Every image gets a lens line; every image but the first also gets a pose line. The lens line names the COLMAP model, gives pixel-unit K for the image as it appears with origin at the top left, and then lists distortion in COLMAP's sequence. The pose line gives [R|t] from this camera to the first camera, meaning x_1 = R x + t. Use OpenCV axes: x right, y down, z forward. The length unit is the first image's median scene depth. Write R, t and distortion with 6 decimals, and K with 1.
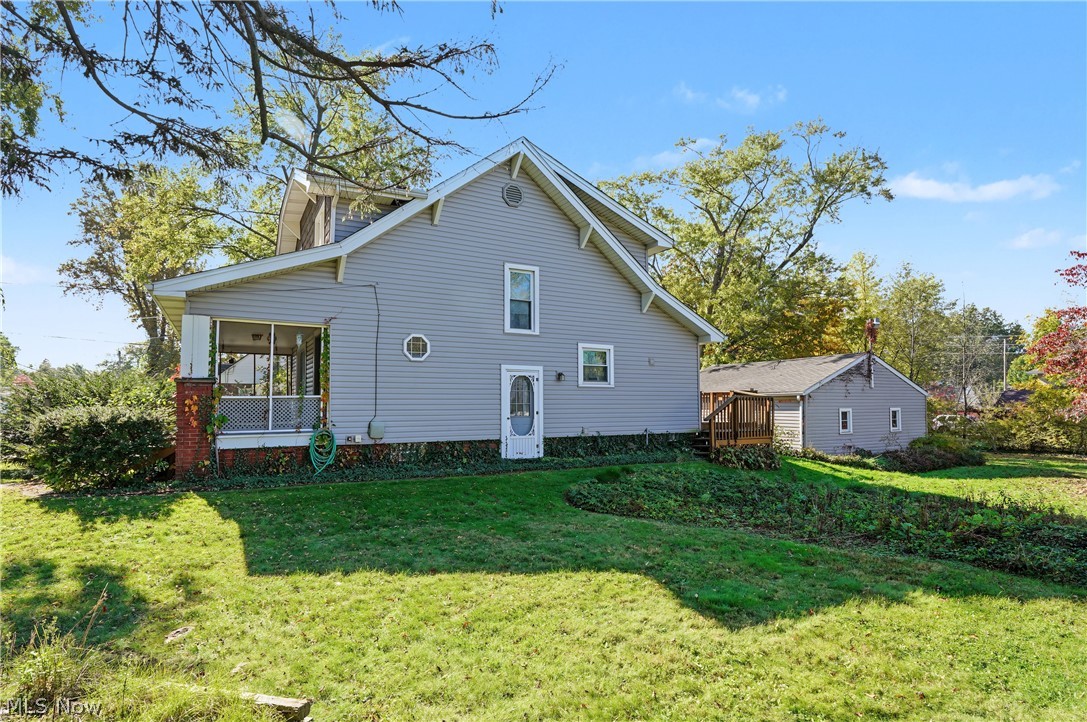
lens RADIAL K [[562.2, 0, 541.1], [0, 562.2, 381.3], [0, 0, 1]] dist [-0.006809, -0.000321]
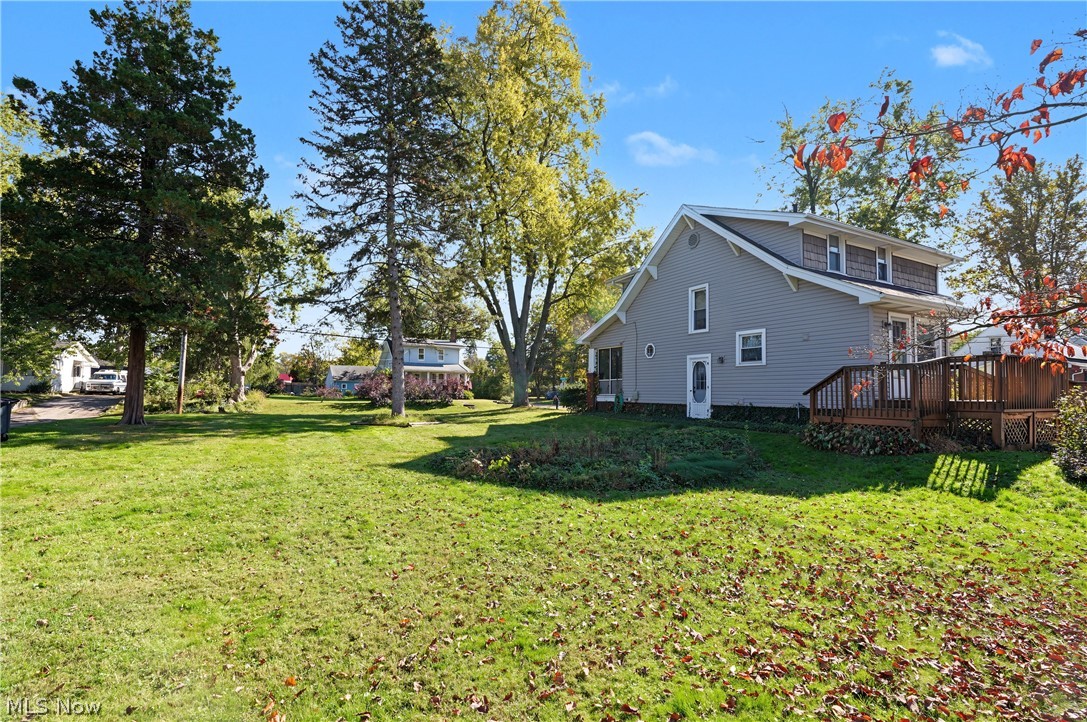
lens RADIAL K [[501.4, 0, 546.8], [0, 501.4, 367.5], [0, 0, 1]] dist [-0.002859, -0.000466]
pose [[-0.017953, -0.052584, -0.998455, 1.269246], [0.026605, 0.998237, -0.053051, 0.064165], [0.999485, -0.027517, -0.016523, 0.627695]]
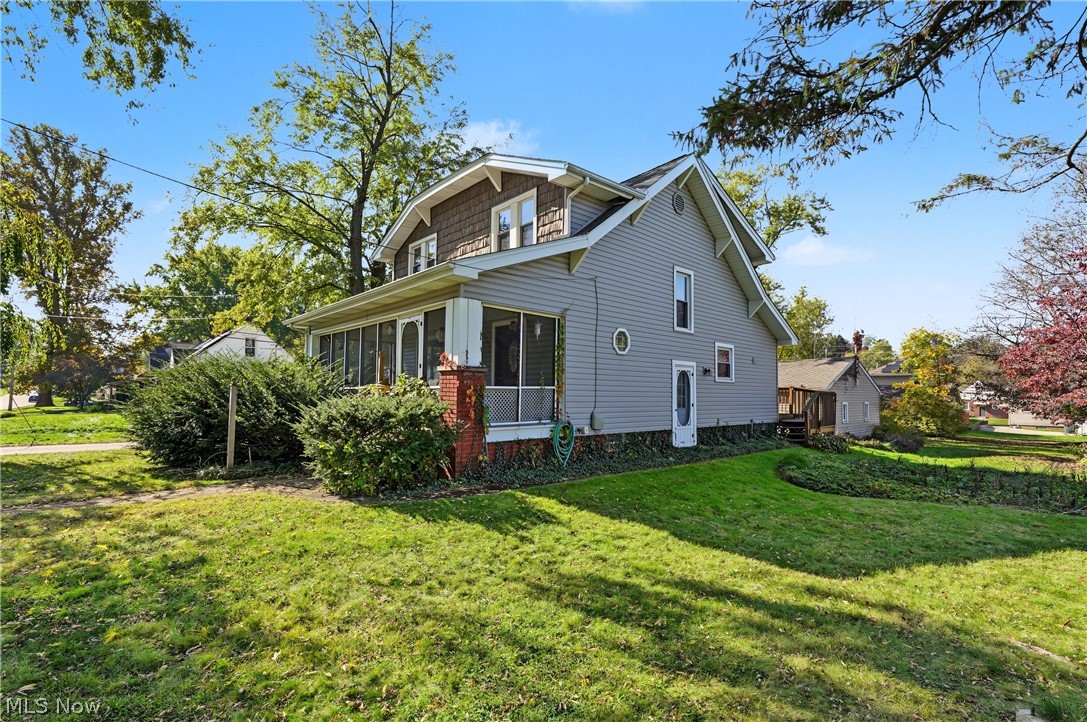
lens RADIAL K [[501.4, 0, 546.8], [0, 501.4, 367.5], [0, 0, 1]] dist [-0.002859, -0.000466]
pose [[0.972985, 0.023398, 0.229681, -0.512883], [-0.020259, 0.999666, -0.016014, 0.005076], [-0.229980, 0.010928, 0.973134, 0.120265]]
